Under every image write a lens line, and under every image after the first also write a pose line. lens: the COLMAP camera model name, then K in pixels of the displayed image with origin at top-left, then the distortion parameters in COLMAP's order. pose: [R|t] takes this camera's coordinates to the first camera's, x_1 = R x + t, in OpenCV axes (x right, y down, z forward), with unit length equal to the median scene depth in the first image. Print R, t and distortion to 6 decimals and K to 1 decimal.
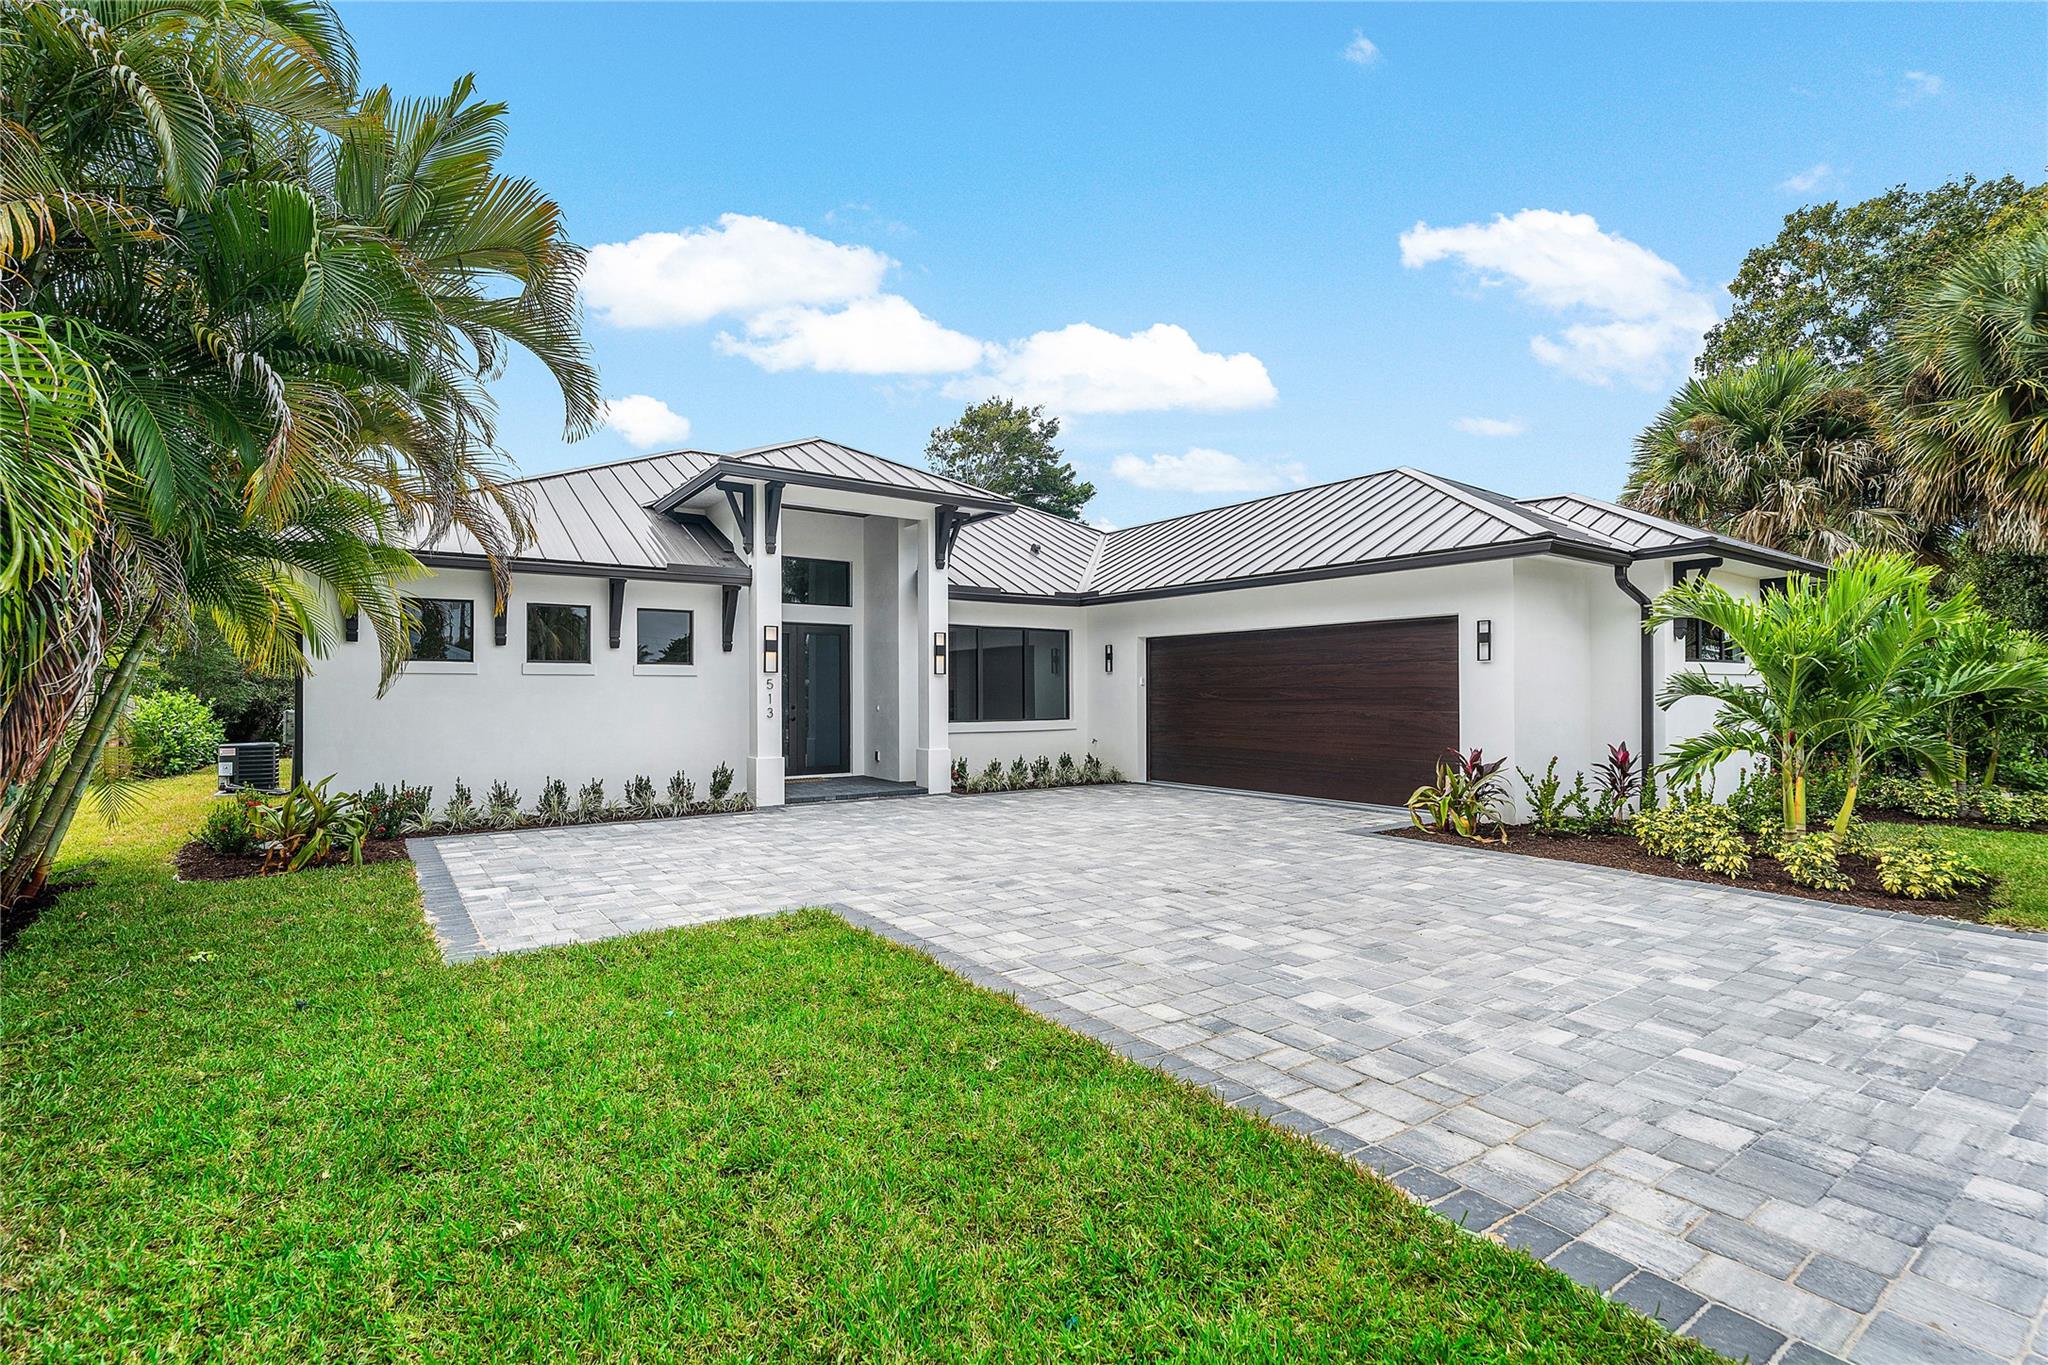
lens RADIAL K [[916.4, 0, 1024.0], [0, 916.4, 682.5], [0, 0, 1]] dist [0.000844, 0.000057]
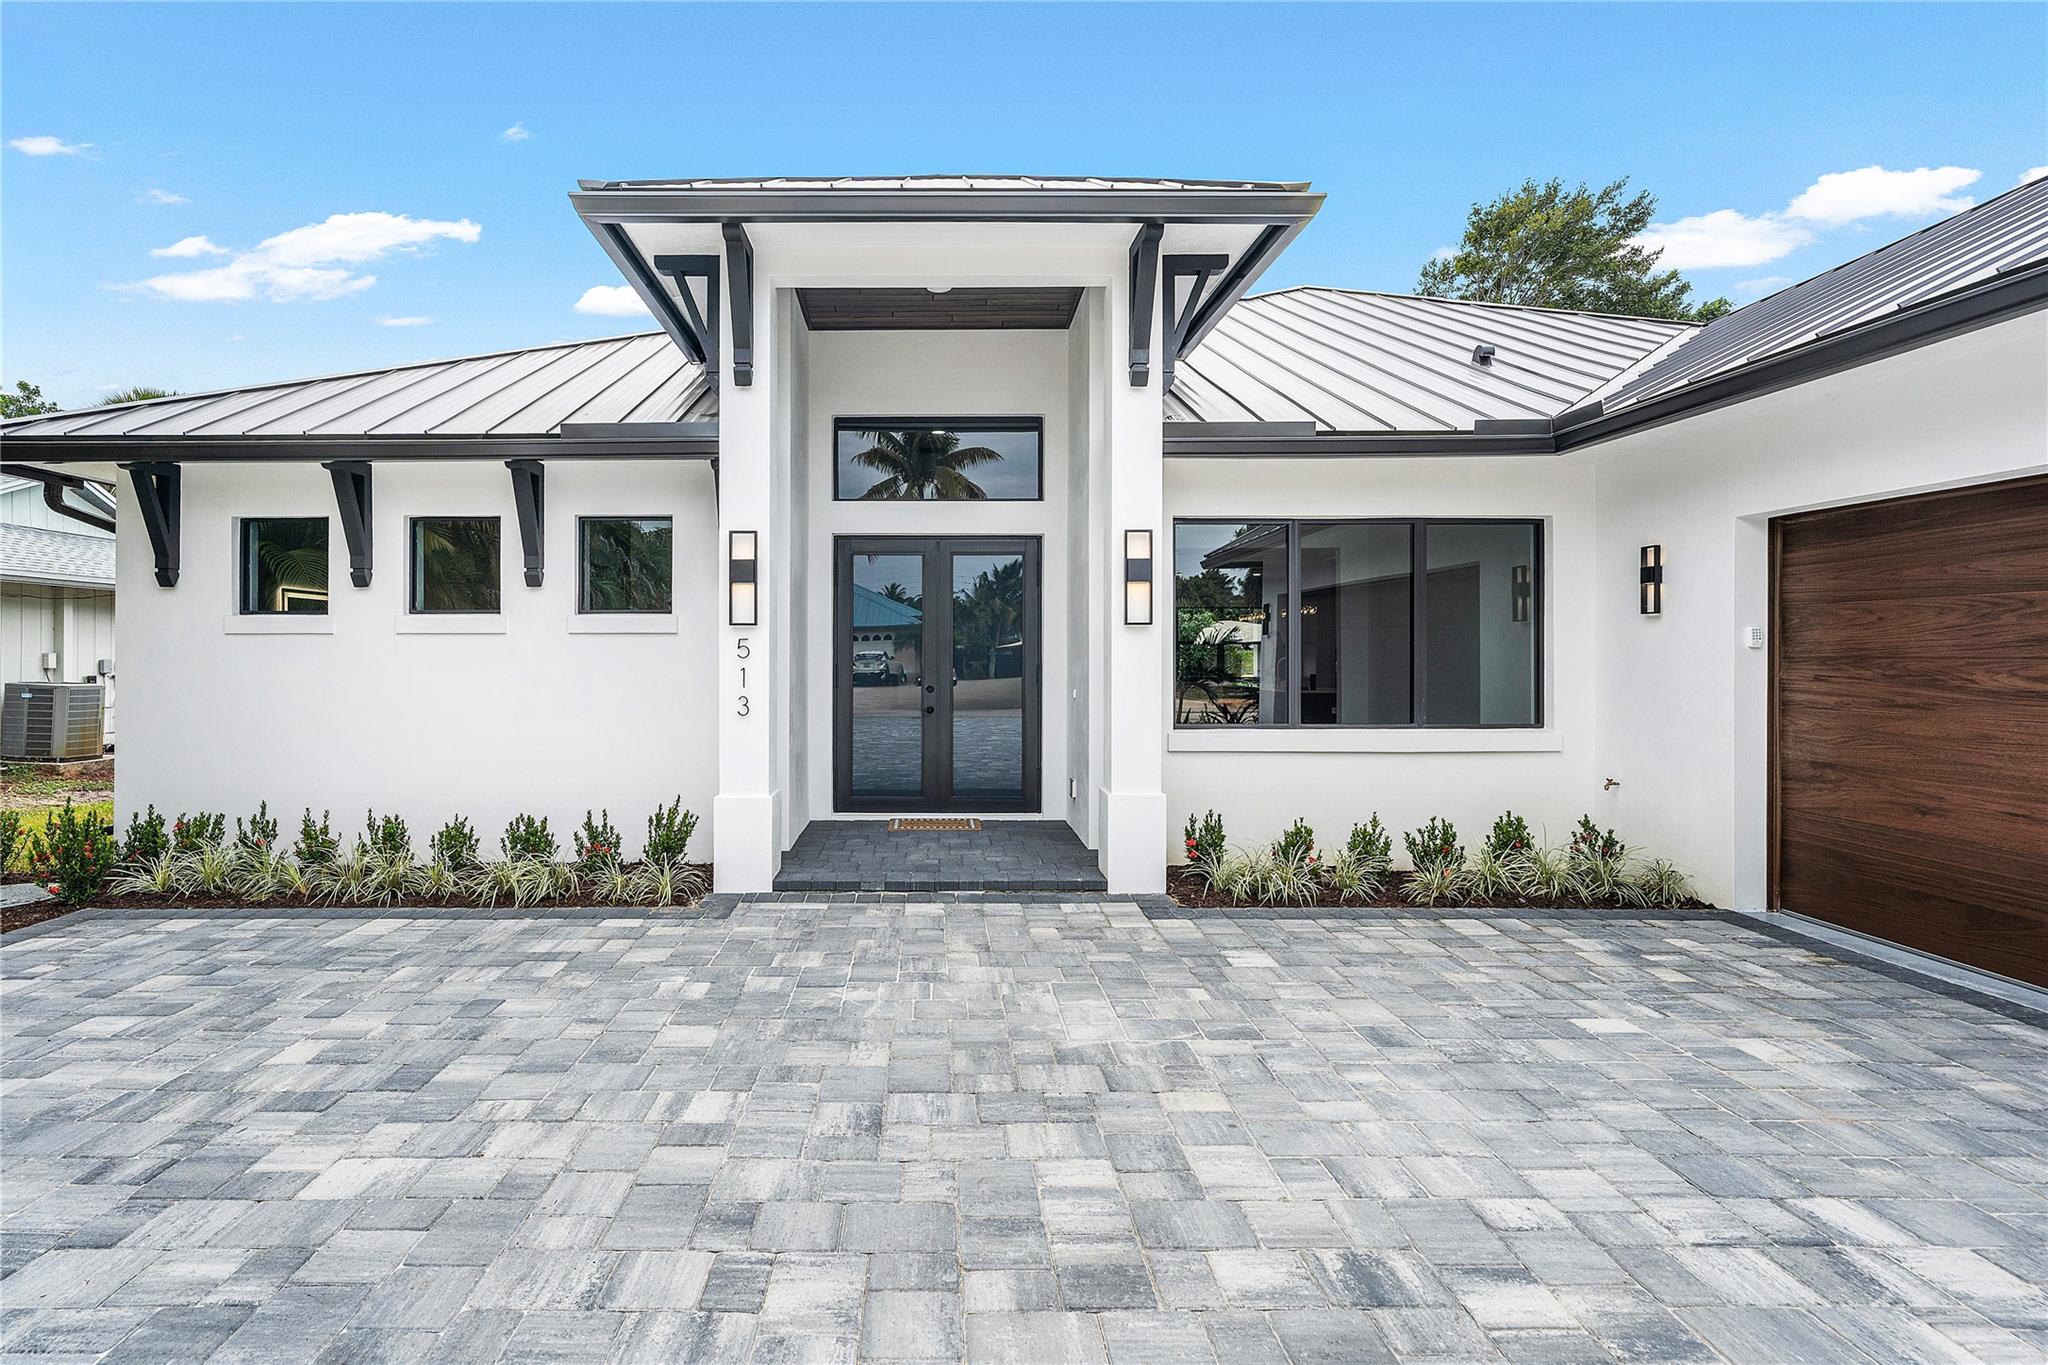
lens RADIAL K [[924.9, 0, 1022.7], [0, 924.9, 652.5], [0, 0, 1]] dist [-0.000323, -0.000390]
pose [[0.813503, 0.003125, -0.581552, 0.117216], [0.002563, 0.999957, 0.008958, 0.000463], [0.581555, -0.008778, 0.813460, 0.583427]]
